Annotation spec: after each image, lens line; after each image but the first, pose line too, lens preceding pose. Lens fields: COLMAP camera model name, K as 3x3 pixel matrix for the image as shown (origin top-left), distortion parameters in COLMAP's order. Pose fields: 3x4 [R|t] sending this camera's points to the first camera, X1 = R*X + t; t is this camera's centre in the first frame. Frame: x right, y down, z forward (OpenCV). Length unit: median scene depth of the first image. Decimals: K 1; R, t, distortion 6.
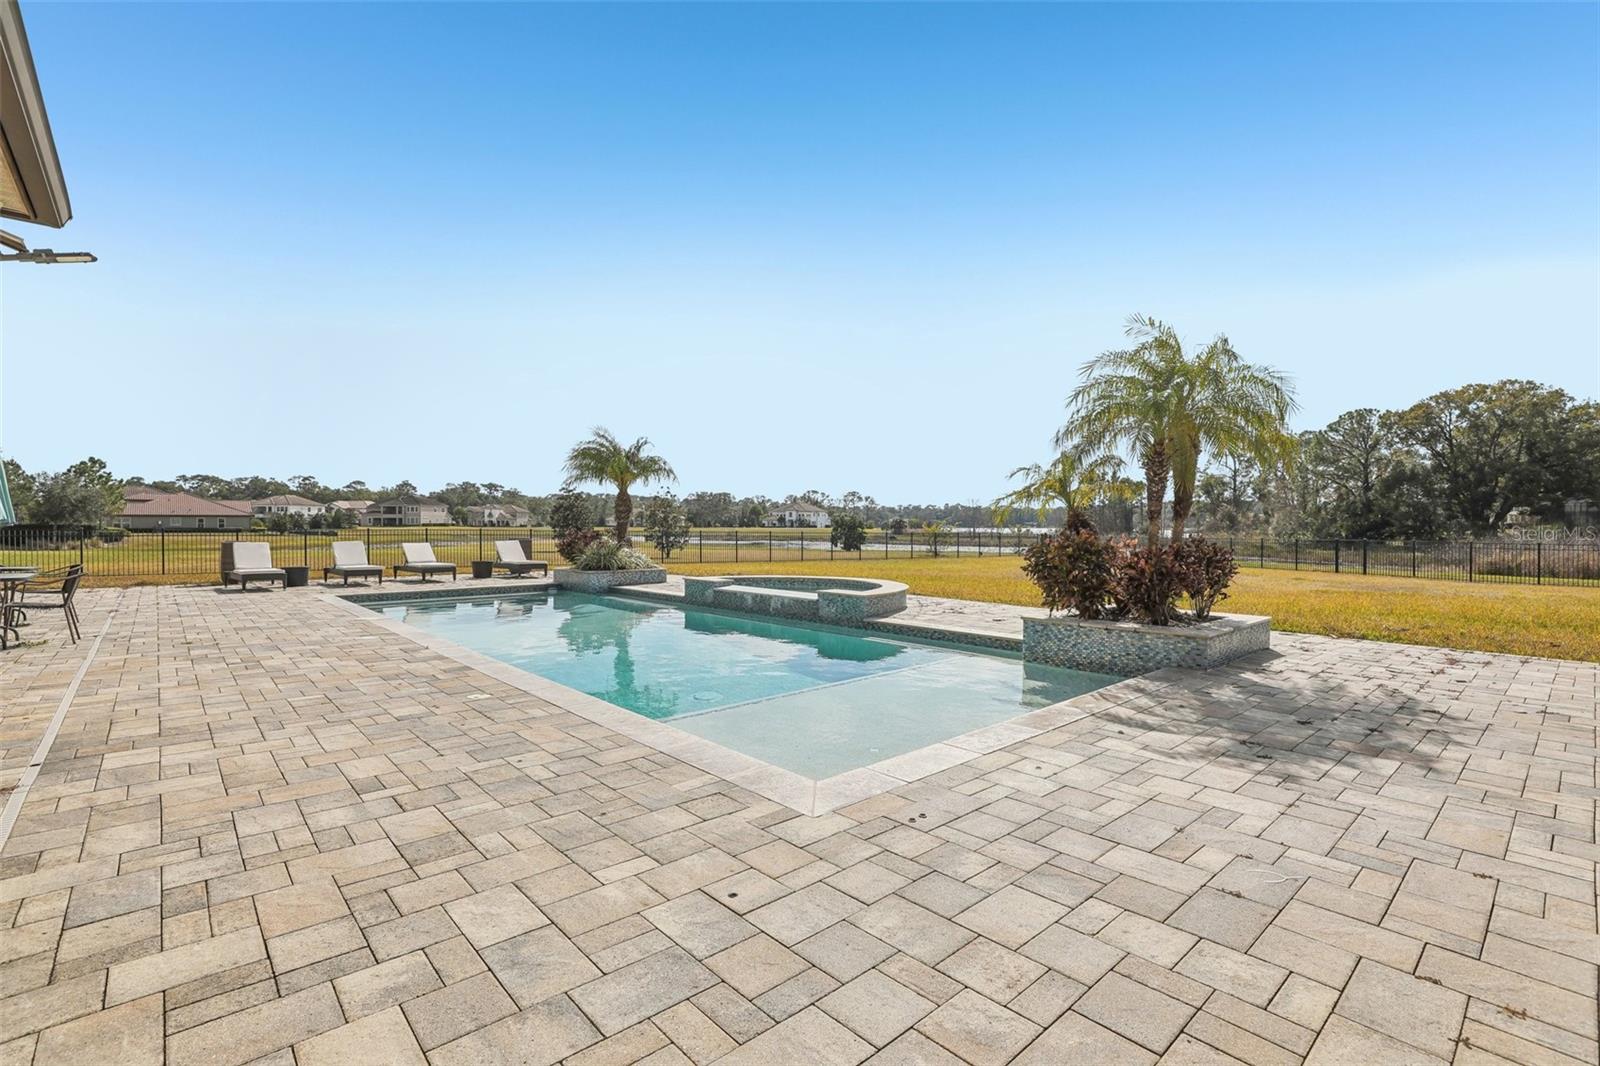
lens RADIAL K [[742.9, 0, 809.3], [0, 742.9, 527.6], [0, 0, 1]] dist [-0.042560, 0.010720]
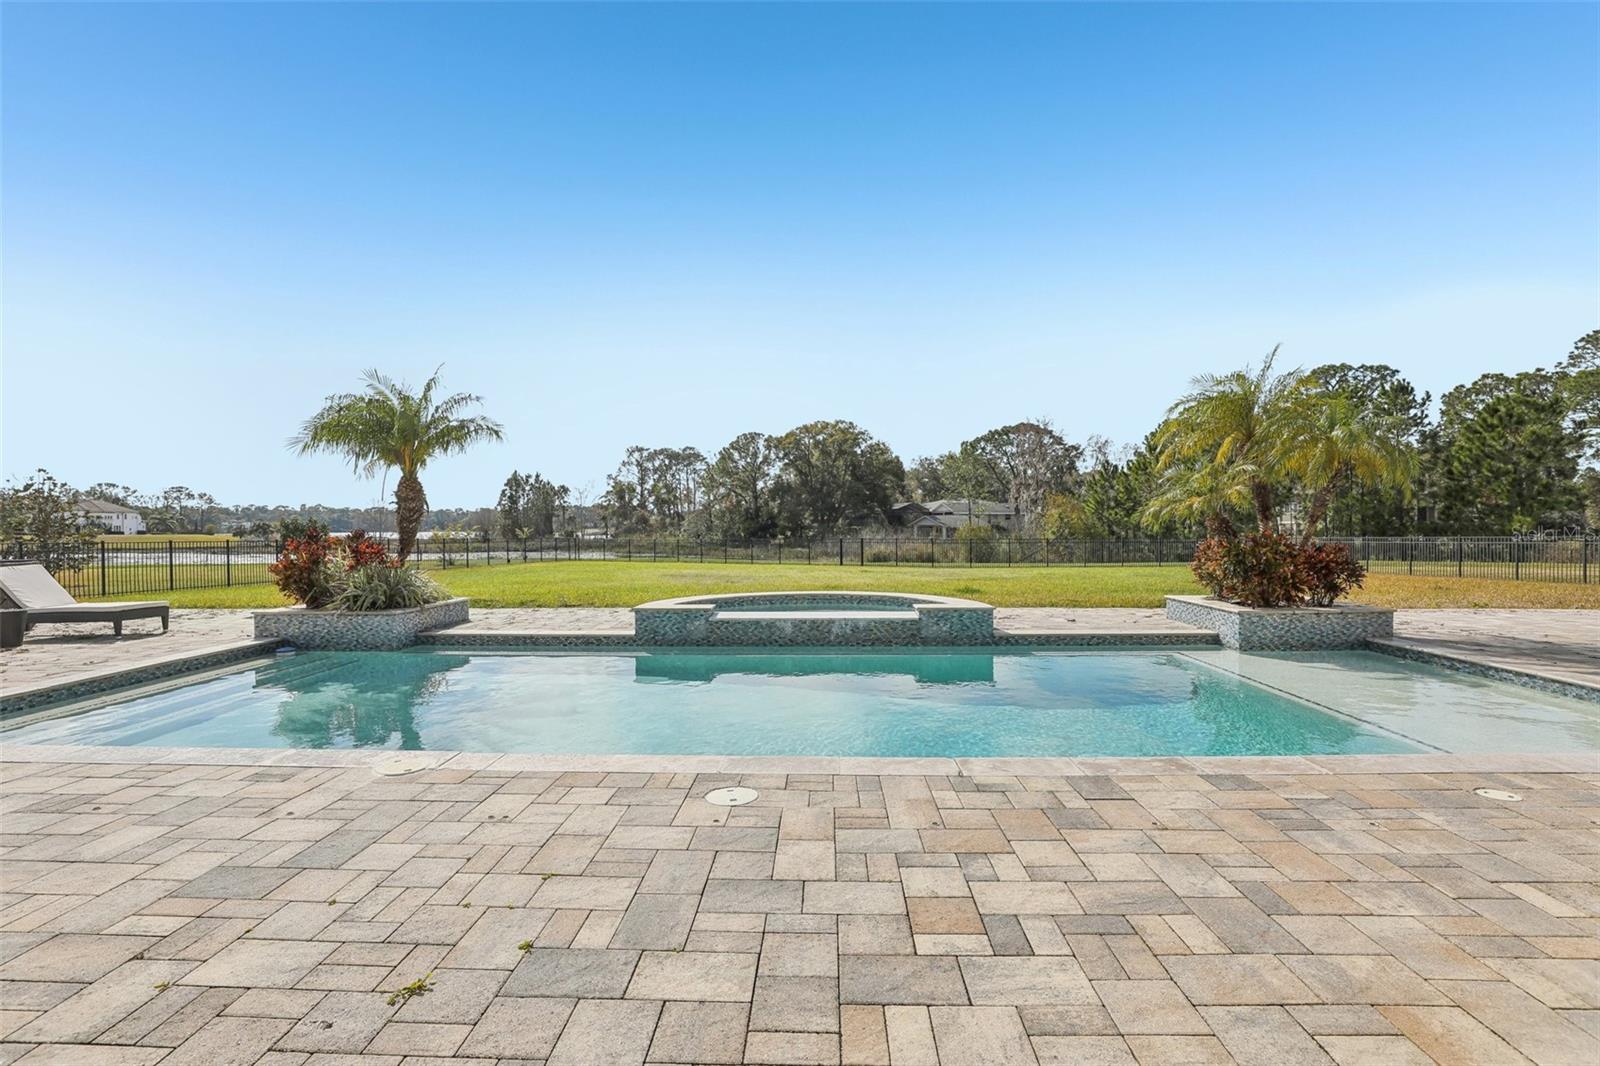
lens RADIAL K [[742.9, 0, 801.2], [0, 742.9, 521.8], [0, 0, 1]] dist [-0.042560, 0.010720]
pose [[0.700822, -0.000045, 0.713337, -0.084599], [0.008735, 0.999926, -0.008518, -0.000574], [-0.713283, 0.012201, 0.700770, 0.064089]]
